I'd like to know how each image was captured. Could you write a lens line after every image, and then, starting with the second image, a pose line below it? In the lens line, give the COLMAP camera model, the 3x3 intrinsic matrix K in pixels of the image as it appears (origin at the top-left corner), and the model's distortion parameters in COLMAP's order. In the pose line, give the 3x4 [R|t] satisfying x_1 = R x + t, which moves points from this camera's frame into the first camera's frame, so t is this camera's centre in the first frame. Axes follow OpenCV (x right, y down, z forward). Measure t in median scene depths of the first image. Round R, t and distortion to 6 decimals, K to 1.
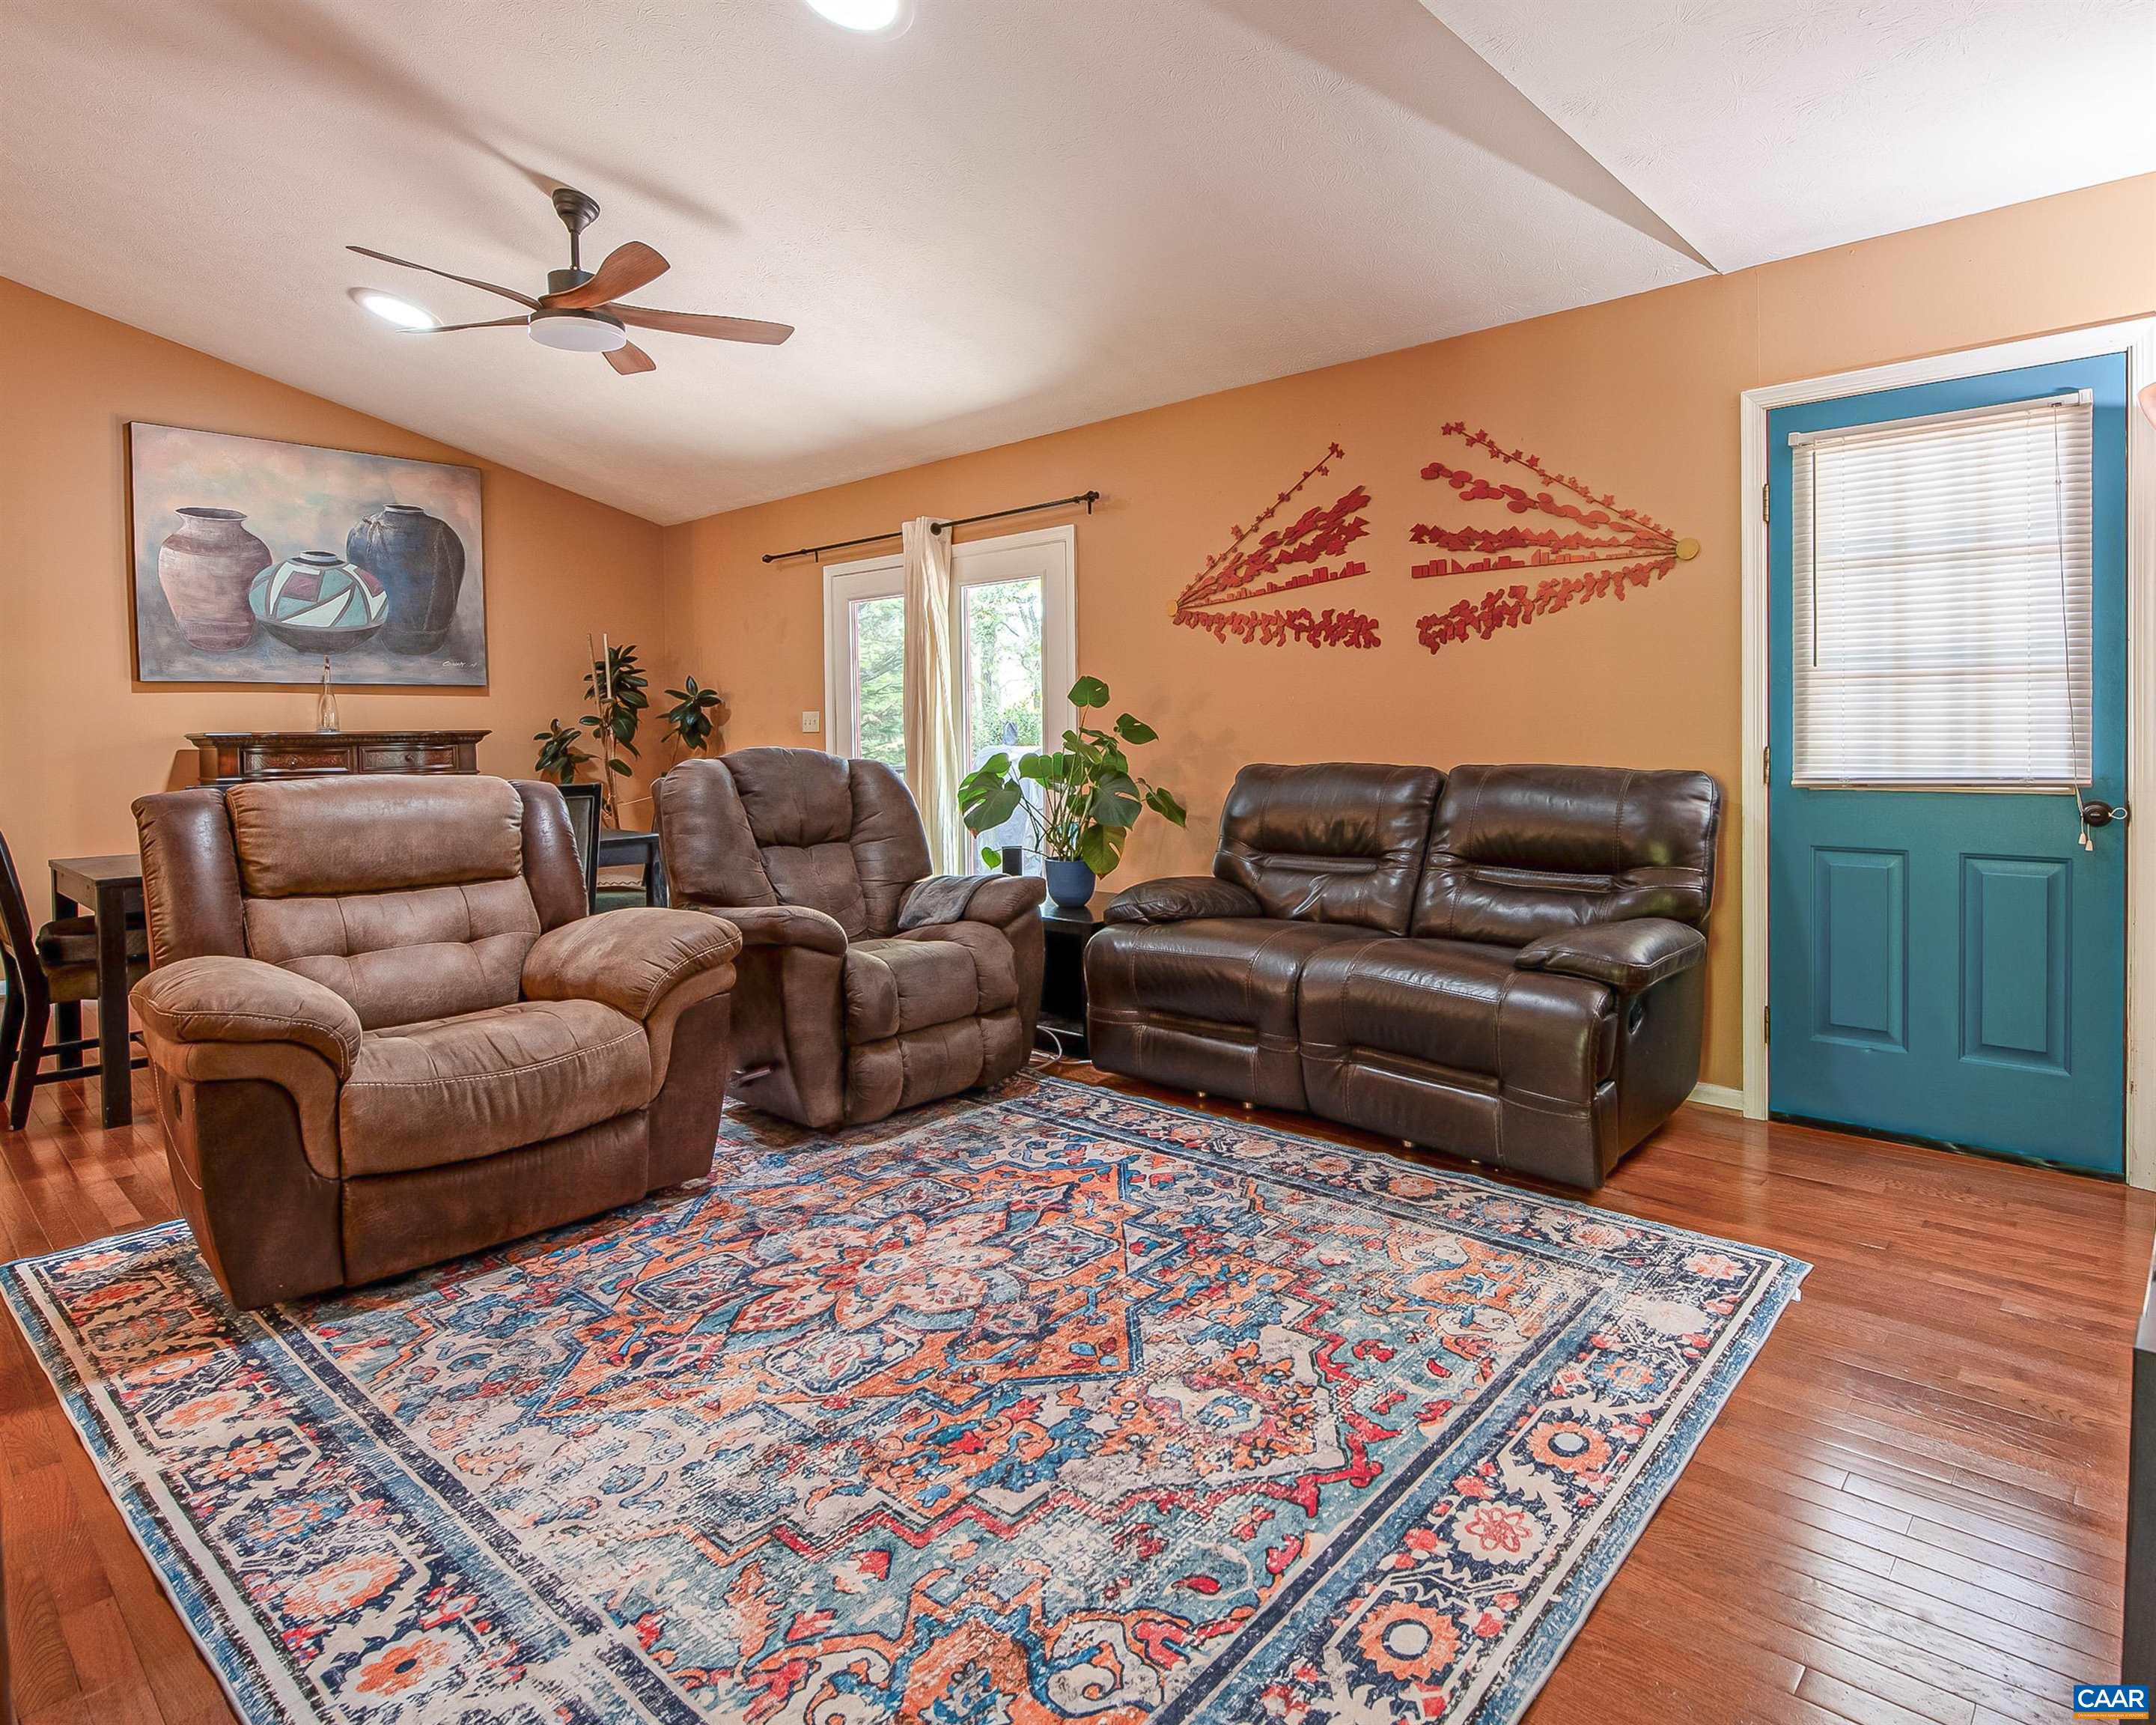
lens RADIAL K [[1173.2, 0, 1167.8], [0, 1173.2, 748.0], [0, 0, 1]] dist [-0.006693, -0.002450]
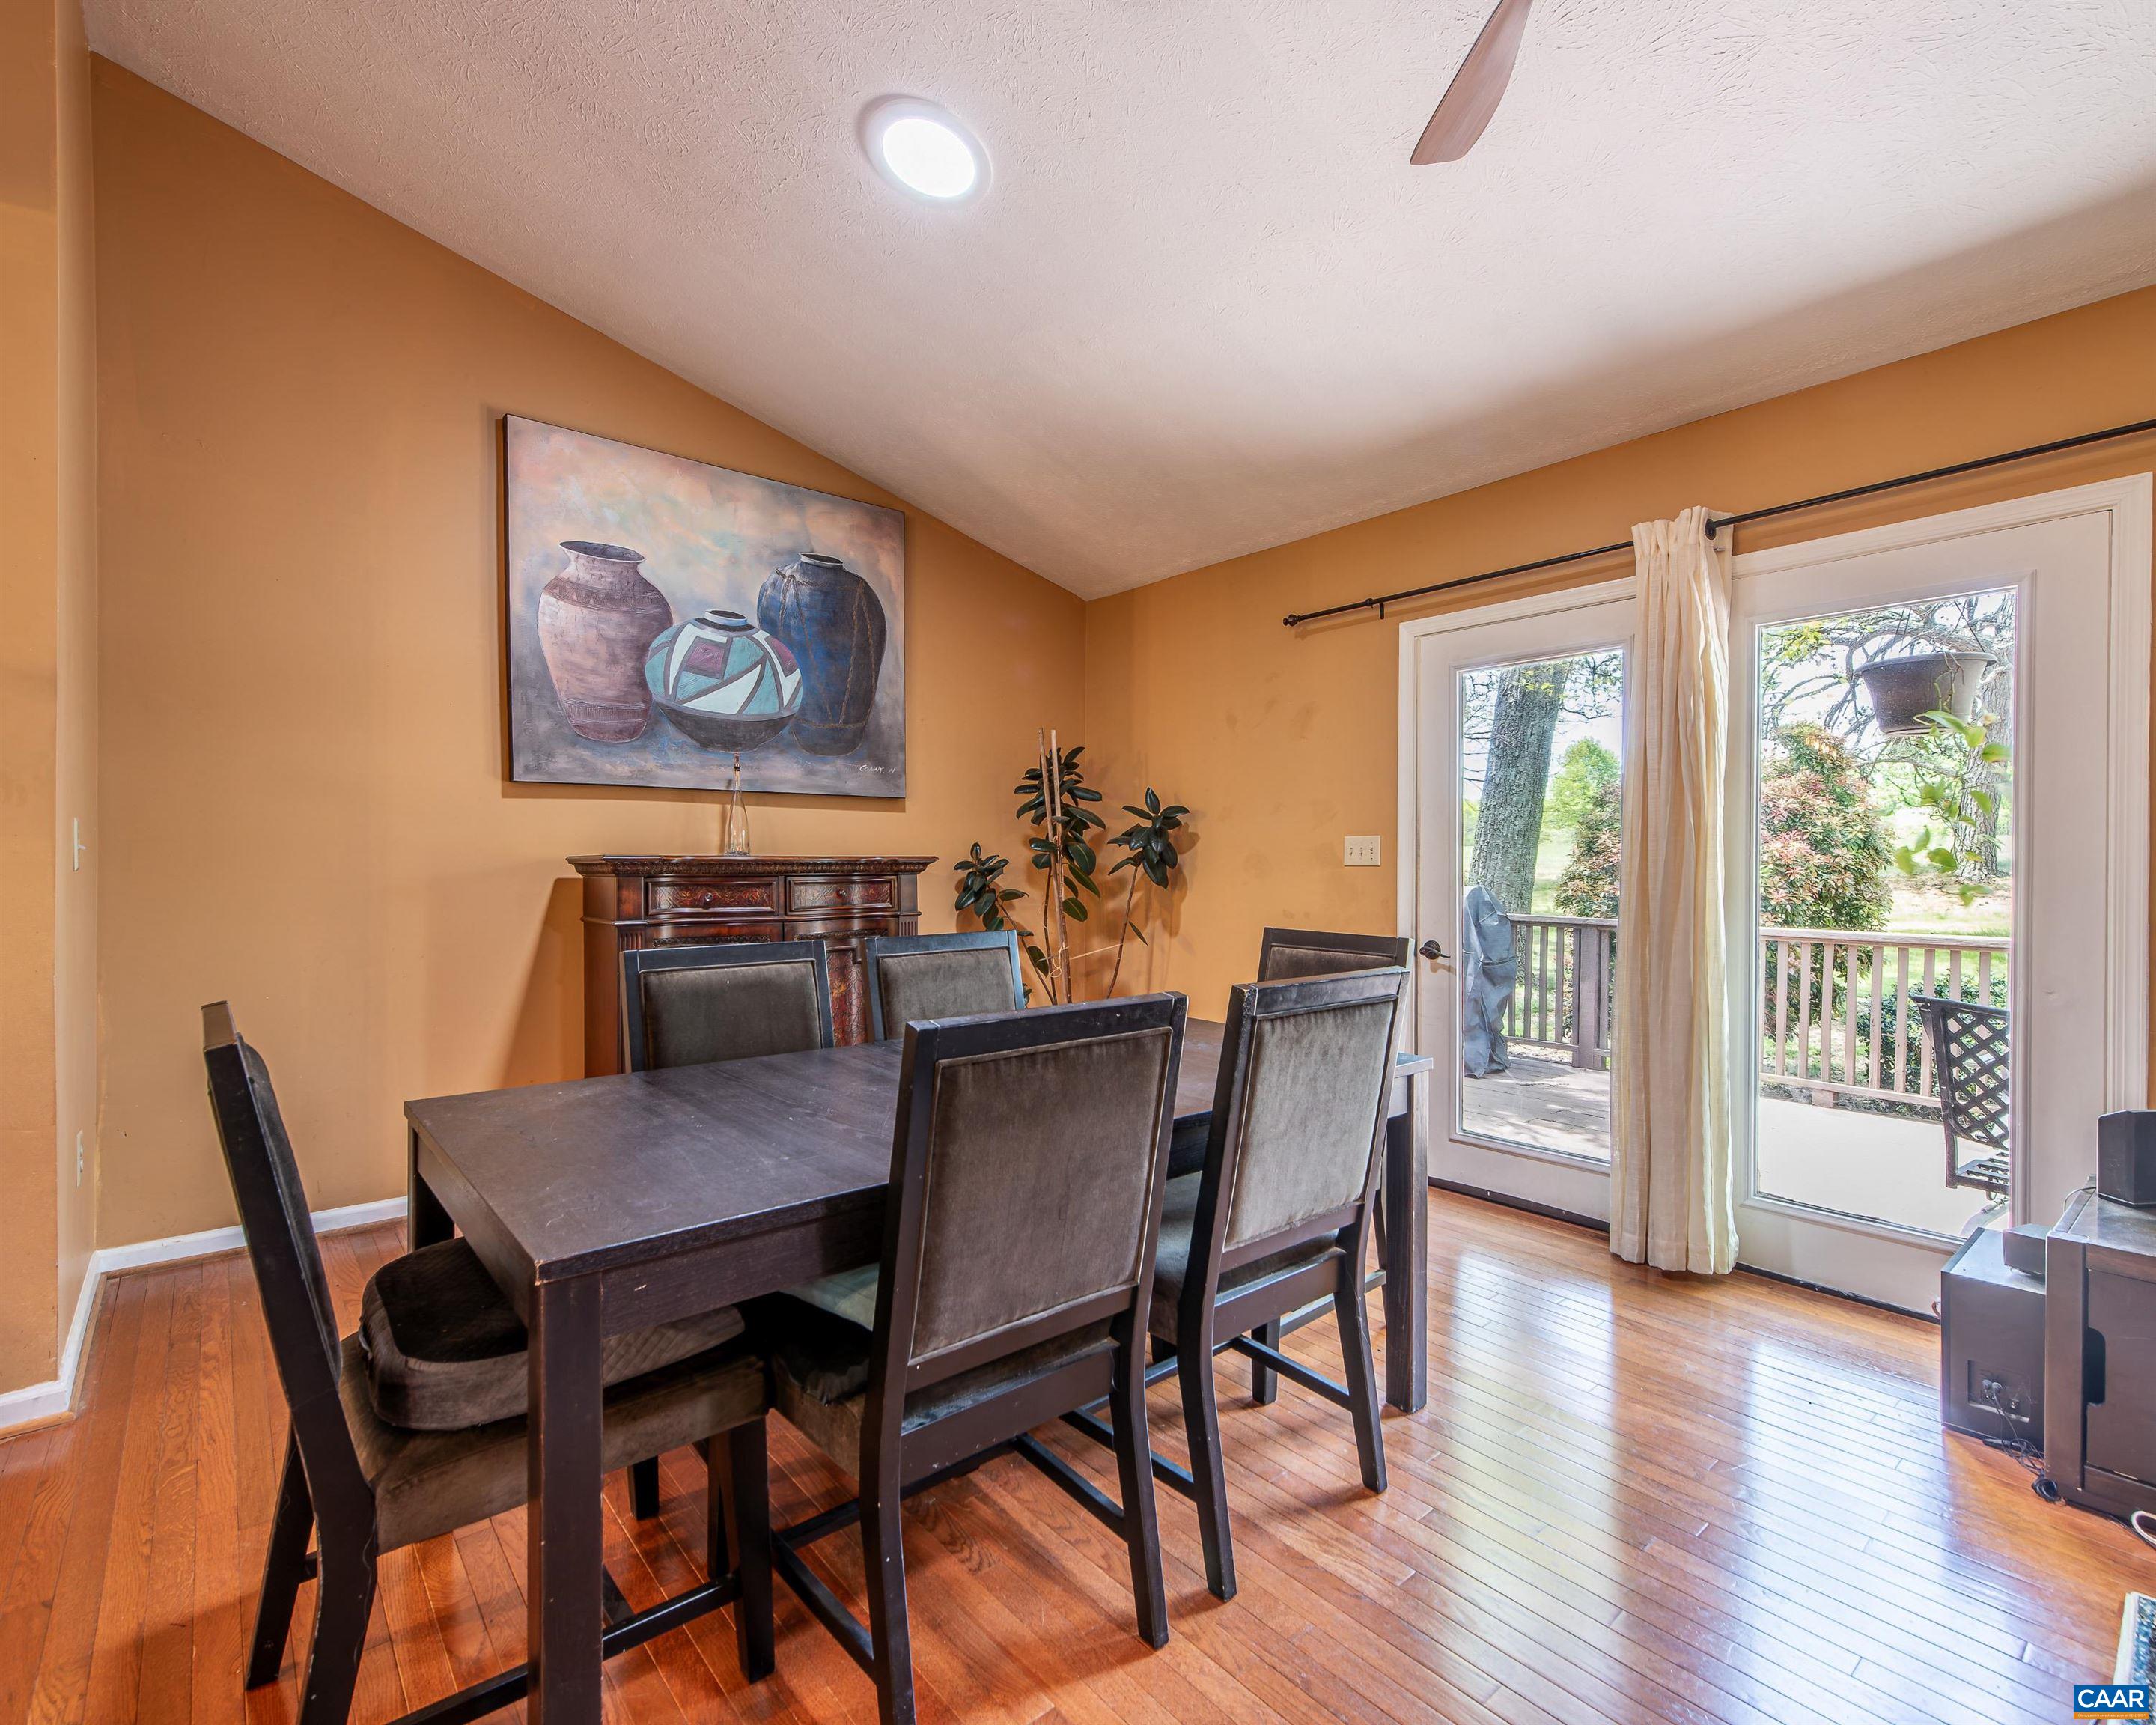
lens RADIAL K [[1010.8, 0, 1066.9], [0, 1010.8, 875.4], [0, 0, 1]] dist [0.022117, -0.009340]
pose [[0.983546, 0.018495, -0.179706, -0.433272], [-0.018726, 0.999825, 0.000410, -0.006007], [0.179682, 0.002962, 0.983720, 0.445780]]
